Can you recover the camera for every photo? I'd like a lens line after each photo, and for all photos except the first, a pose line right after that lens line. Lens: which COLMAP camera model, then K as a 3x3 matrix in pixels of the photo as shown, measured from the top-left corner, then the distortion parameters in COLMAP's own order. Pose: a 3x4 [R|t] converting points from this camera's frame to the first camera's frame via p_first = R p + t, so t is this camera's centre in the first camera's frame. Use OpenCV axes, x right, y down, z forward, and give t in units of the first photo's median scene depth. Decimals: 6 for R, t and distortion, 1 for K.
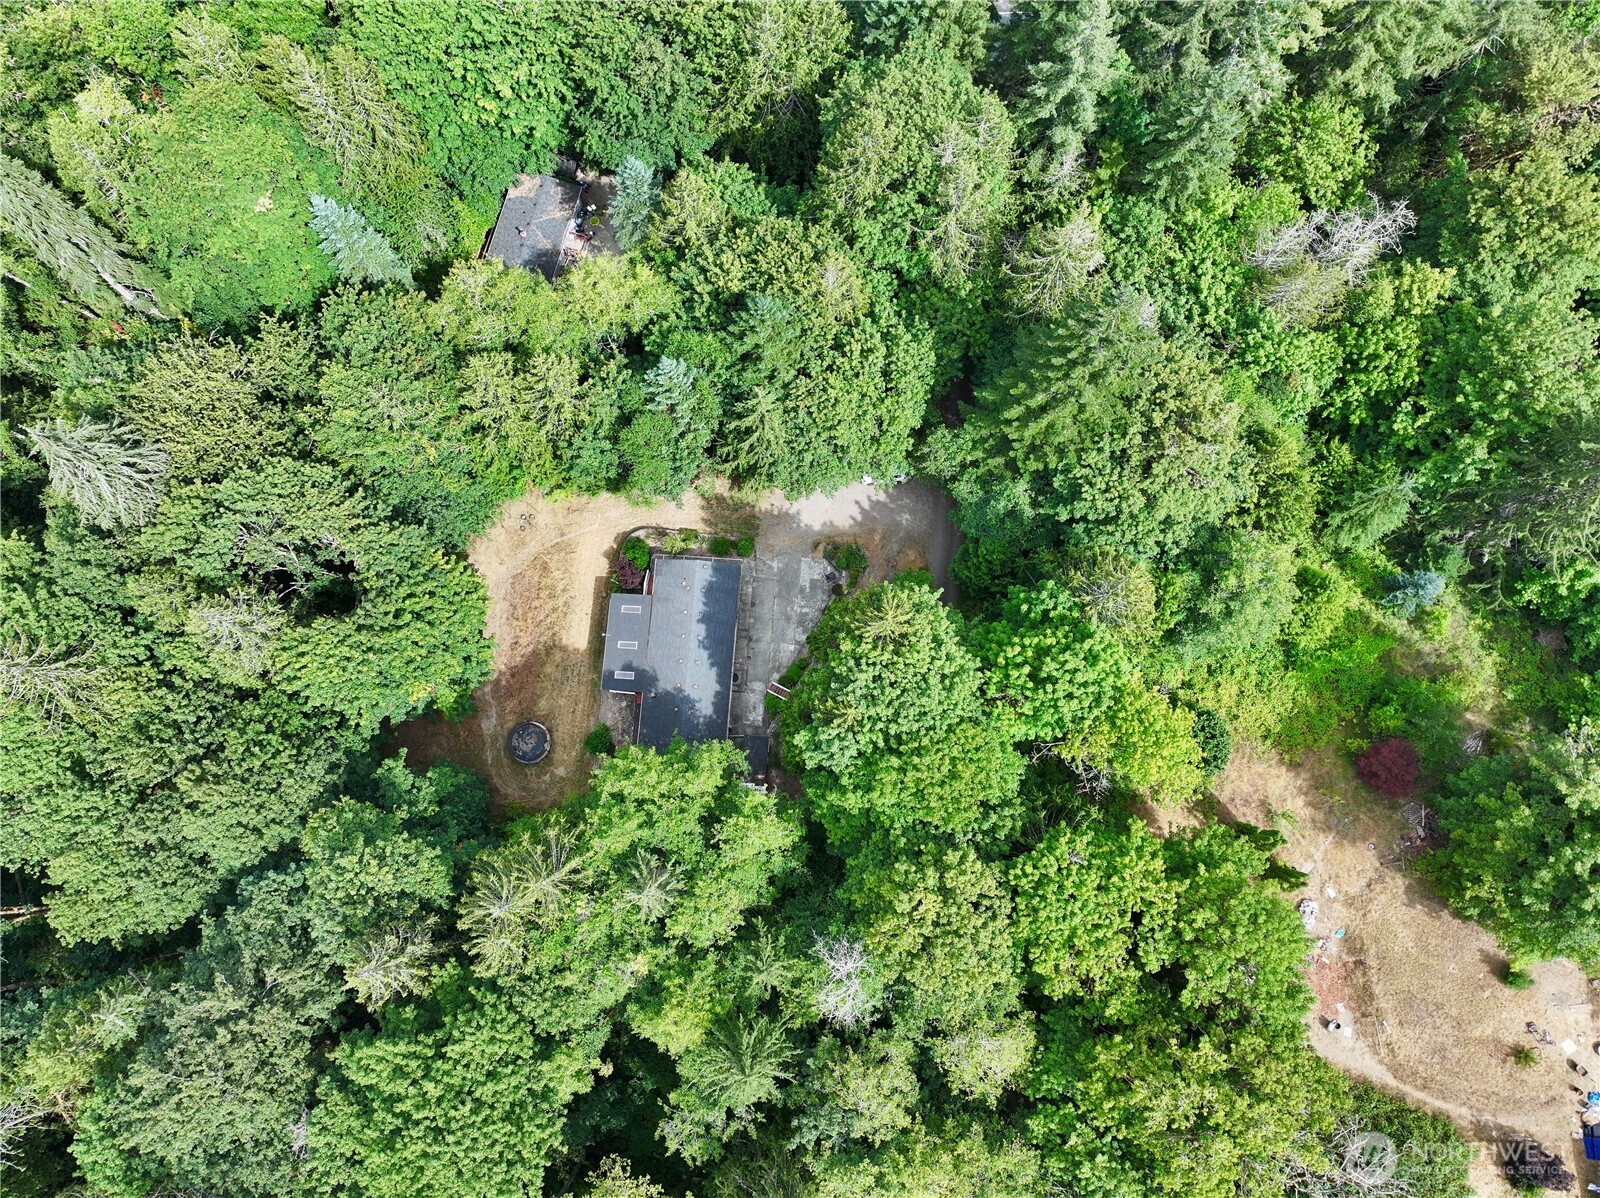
lens RADIAL K [[1131.4, 0, 806.0], [0, 1131.4, 603.4], [0, 0, 1]] dist [0.006310, 0.011173]
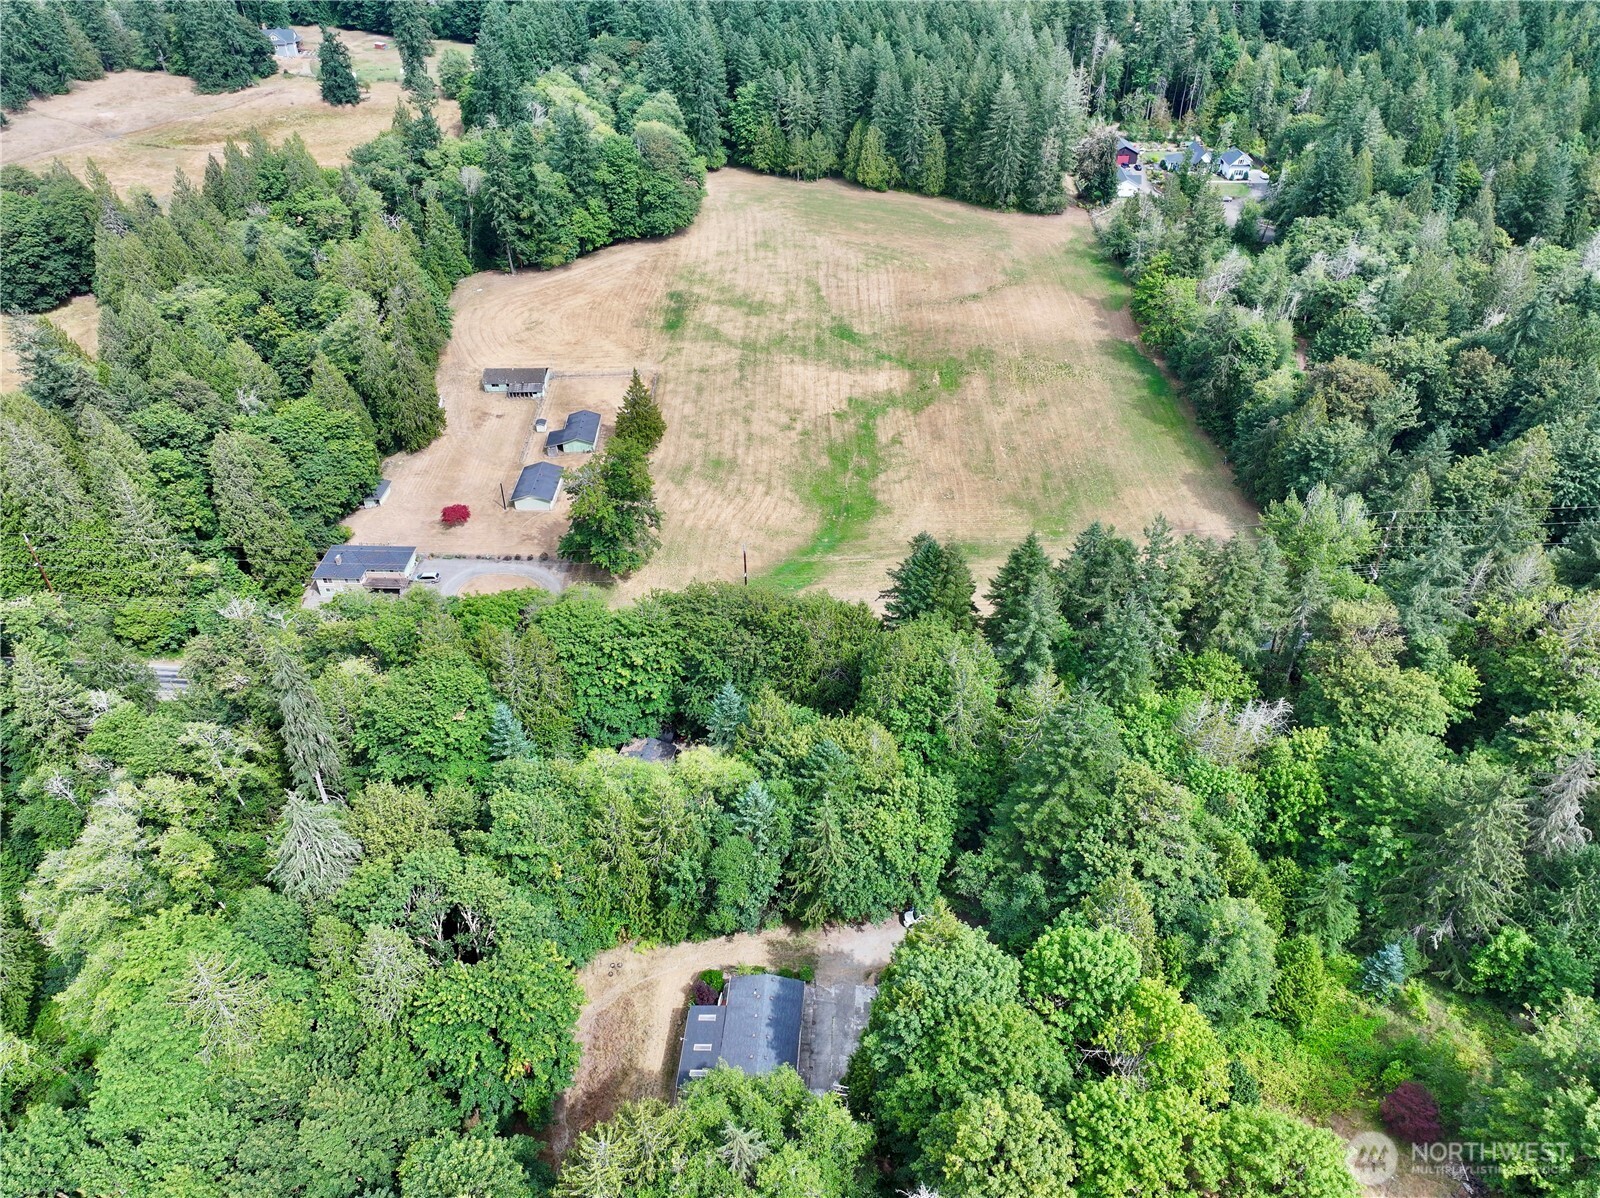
lens RADIAL K [[1131.4, 0, 795.8], [0, 1131.4, 591.7], [0, 0, 1]] dist [0.006310, 0.011173]
pose [[0.999977, 0.000823, -0.006708, -0.065598], [-0.005048, 0.750899, -0.660397, 0.483548], [0.004494, 0.660416, 0.750886, -0.146092]]
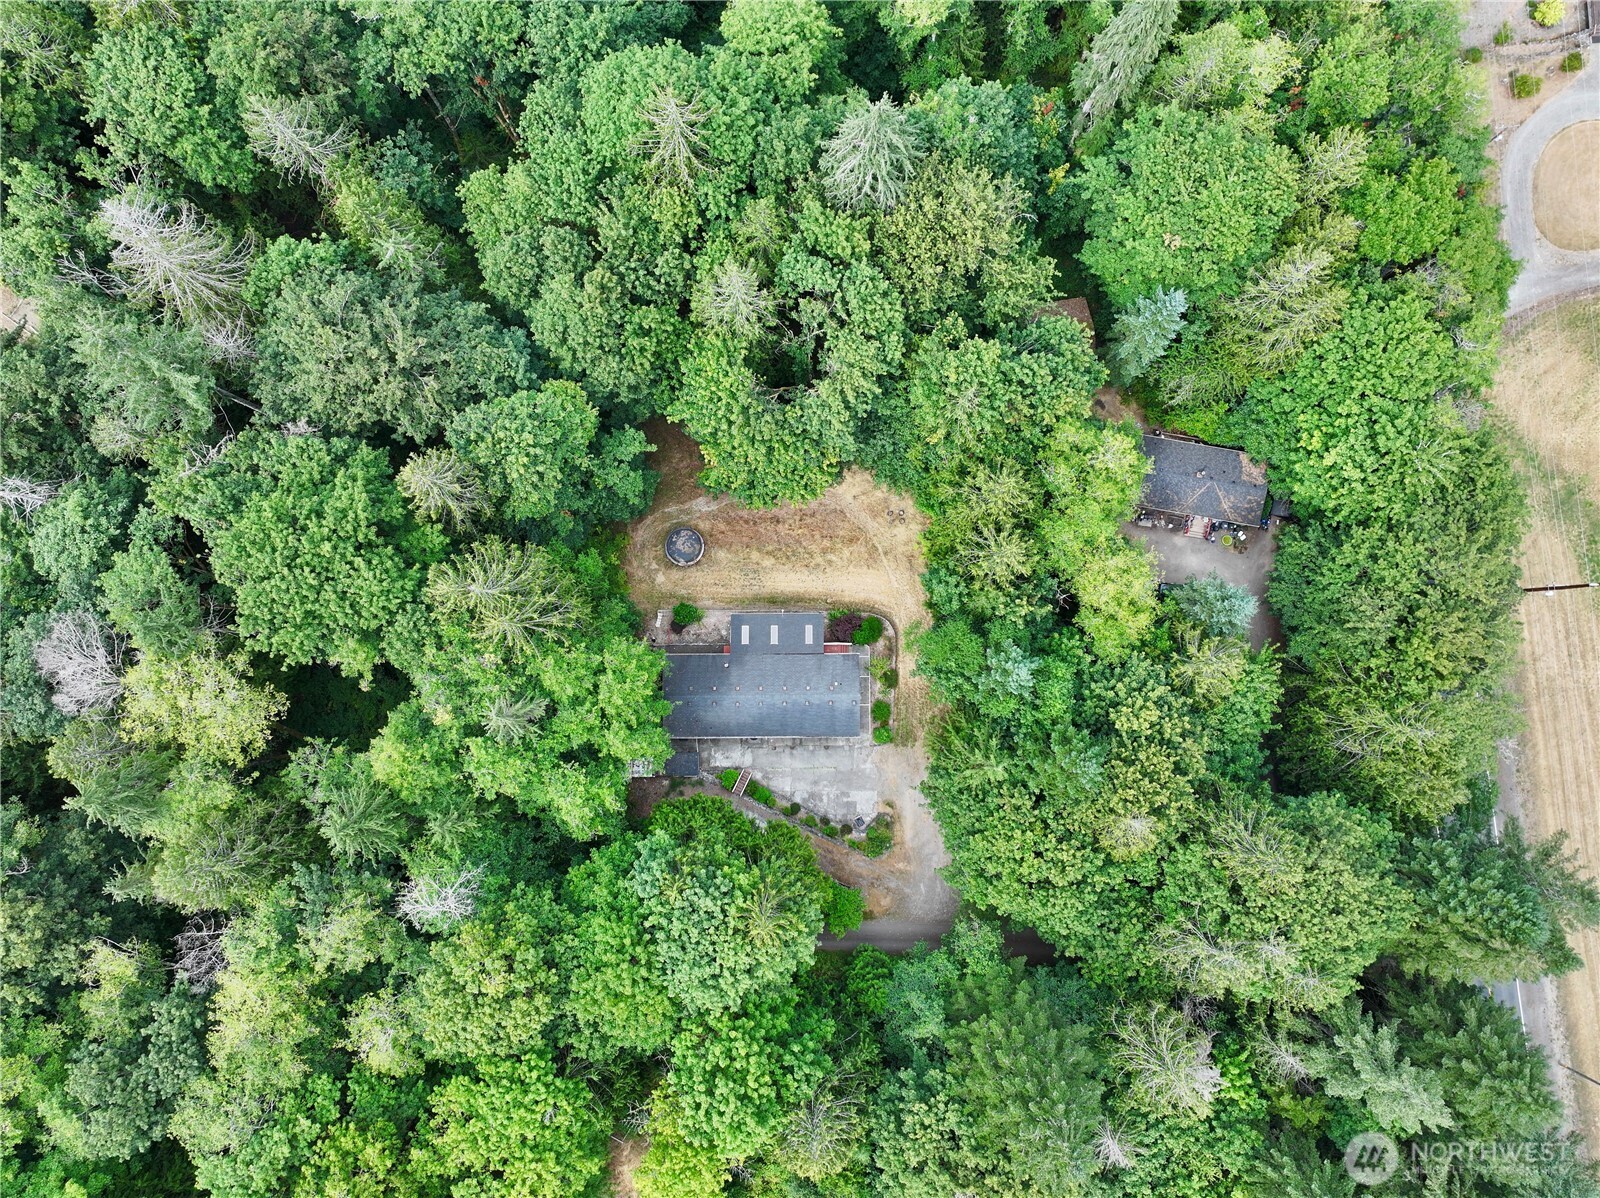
lens RADIAL K [[1131.4, 0, 800.5], [0, 1131.4, 604.6], [0, 0, 1]] dist [0.006310, 0.011173]
pose [[0.076228, 0.995094, -0.063073, -0.130733], [-0.978753, 0.086752, 0.185785, -0.204842], [0.190345, 0.047571, 0.980564, -0.032603]]
